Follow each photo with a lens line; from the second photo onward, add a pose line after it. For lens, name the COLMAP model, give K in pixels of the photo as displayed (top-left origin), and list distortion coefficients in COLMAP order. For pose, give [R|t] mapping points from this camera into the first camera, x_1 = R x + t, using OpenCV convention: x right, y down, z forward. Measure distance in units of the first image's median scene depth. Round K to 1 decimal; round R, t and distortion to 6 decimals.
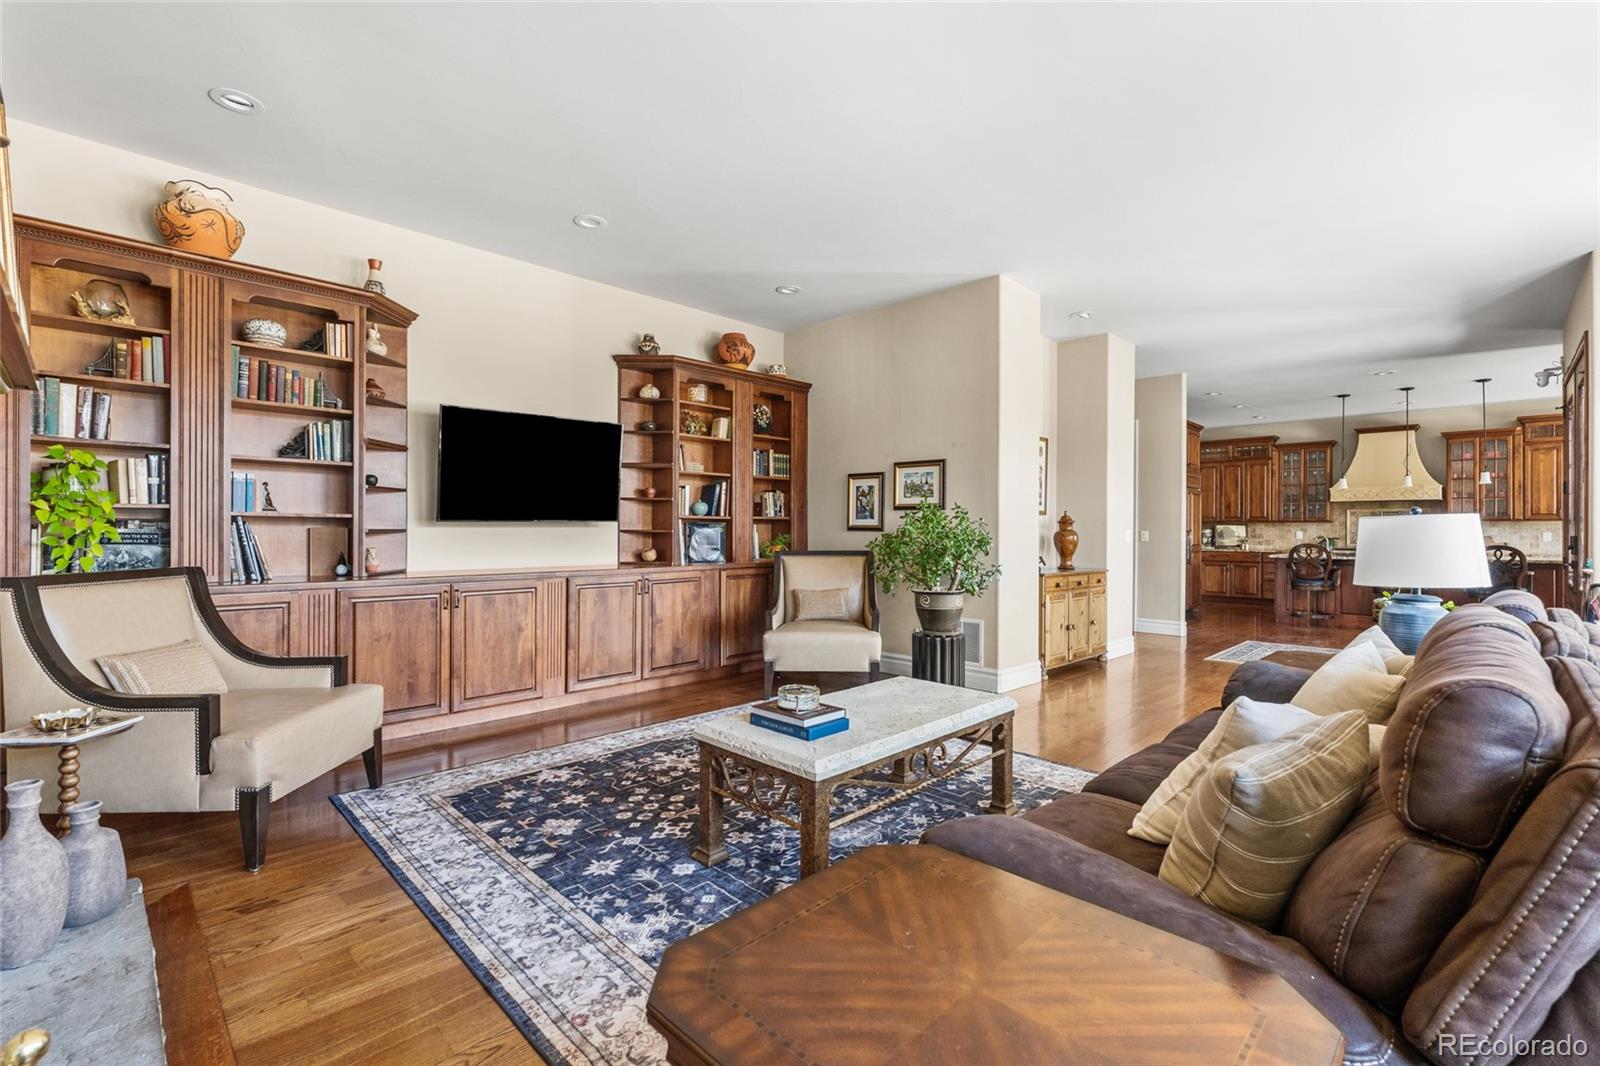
lens RADIAL K [[714.5, 0, 789.6], [0, 714.5, 534.5], [0, 0, 1]] dist [-0.003959, -0.000181]
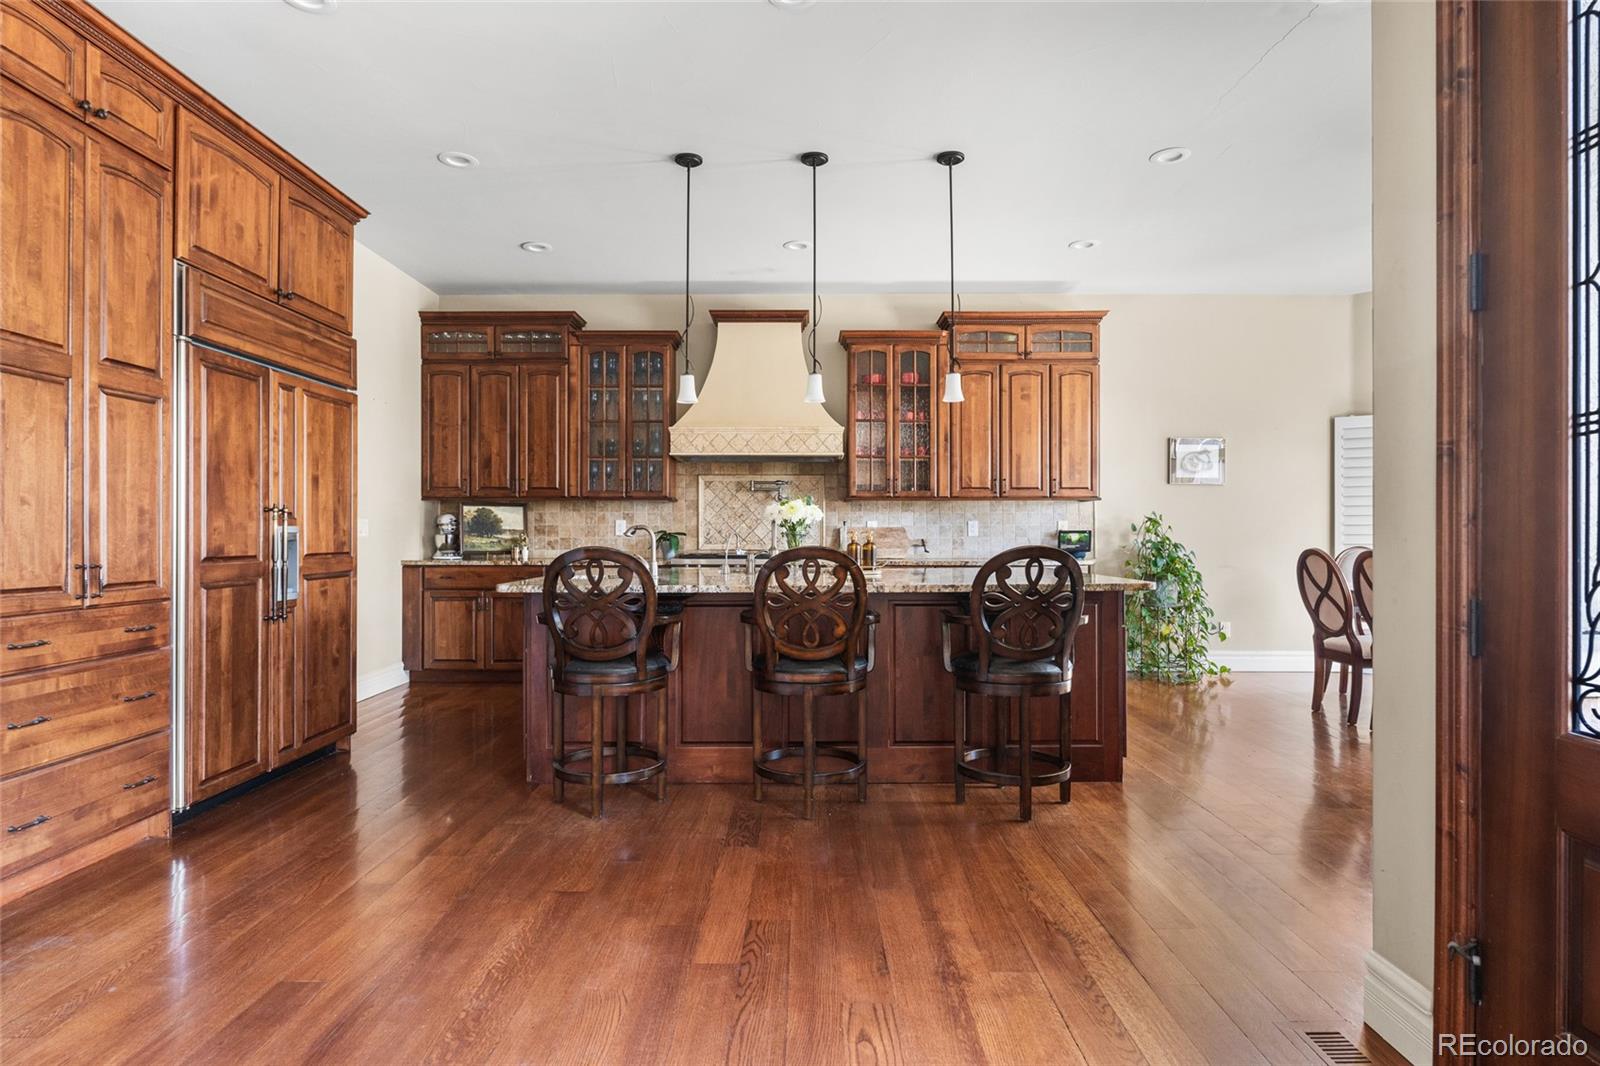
lens RADIAL K [[866.5, 0, 799.3], [0, 866.5, 532.4], [0, 0, 1]] dist [0.000024, -0.000009]
pose [[0.716738, -0.004096, 0.697331, 0.403994], [0.005562, 0.999985, 0.000157, 0.004804], [-0.697320, 0.003766, 0.716750, 0.509564]]
